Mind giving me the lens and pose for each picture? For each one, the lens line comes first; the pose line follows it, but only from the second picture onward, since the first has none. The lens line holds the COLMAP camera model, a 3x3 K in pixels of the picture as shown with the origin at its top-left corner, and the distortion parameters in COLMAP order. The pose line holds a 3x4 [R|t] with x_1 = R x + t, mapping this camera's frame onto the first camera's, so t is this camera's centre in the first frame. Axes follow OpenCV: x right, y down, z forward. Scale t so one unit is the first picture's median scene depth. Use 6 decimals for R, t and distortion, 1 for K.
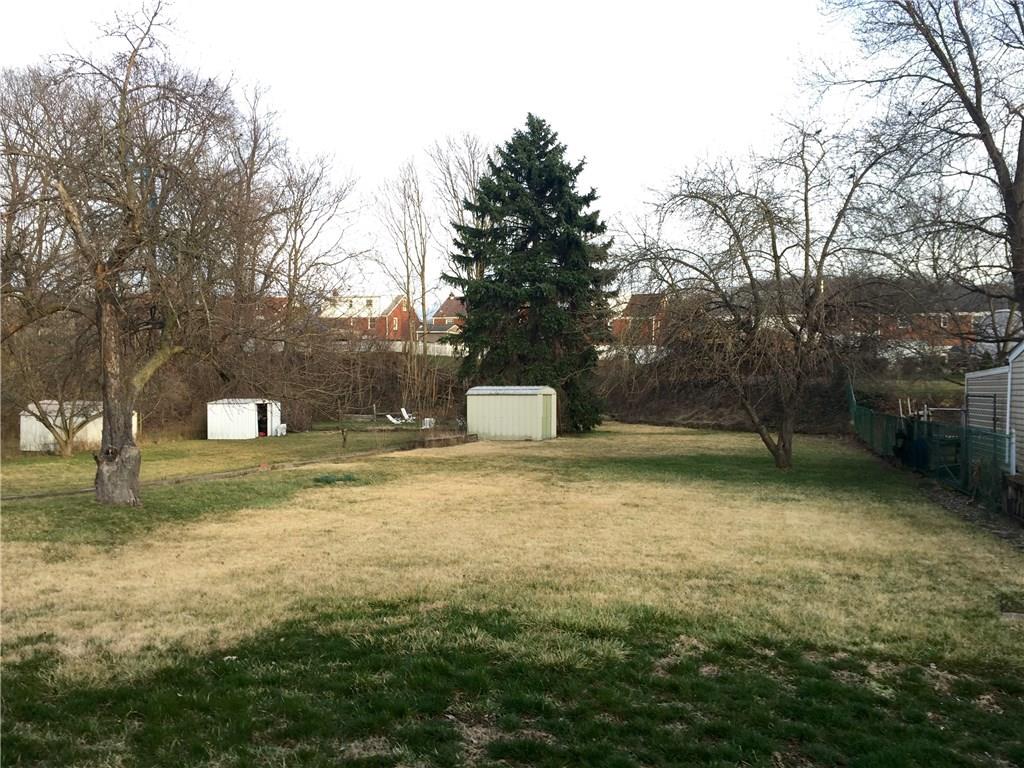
lens RADIAL K [[865.6, 0, 517.3], [0, 865.6, 390.5], [0, 0, 1]] dist [0.054451, -0.080140]
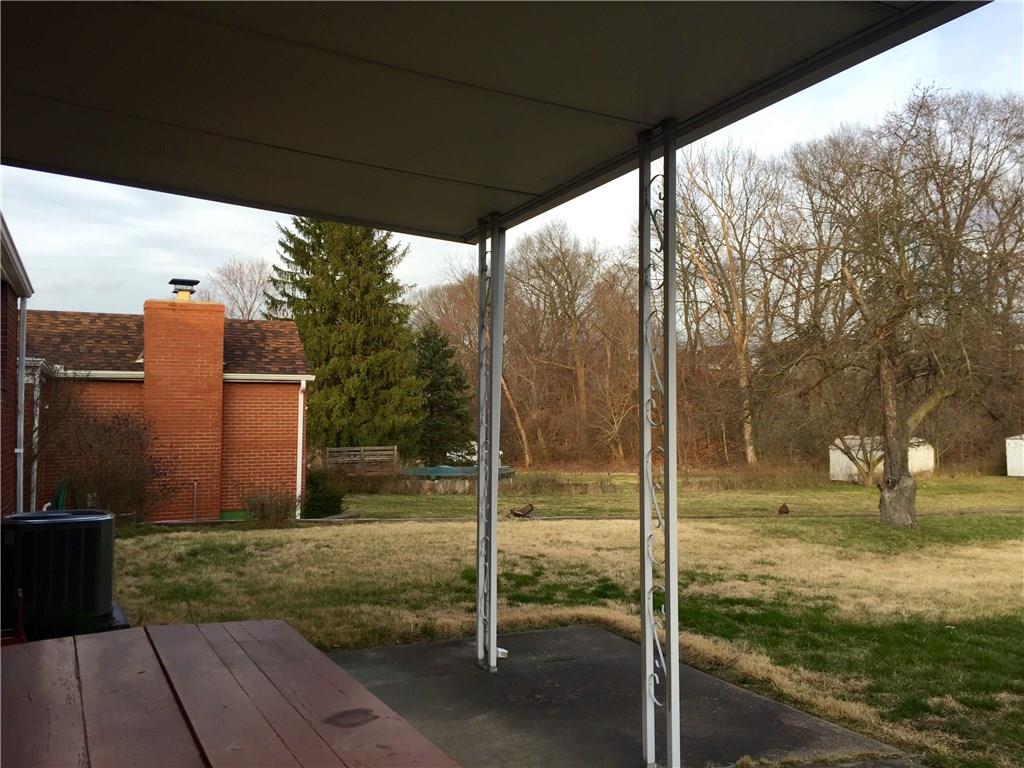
lens RADIAL K [[865.6, 0, 514.0], [0, 865.6, 387.6], [0, 0, 1]] dist [0.054451, -0.080140]
pose [[0.646858, -0.042640, -0.761418, 0.124224], [0.010624, 0.998843, -0.046910, -0.008506], [0.762537, 0.022255, 0.646562, -0.186073]]
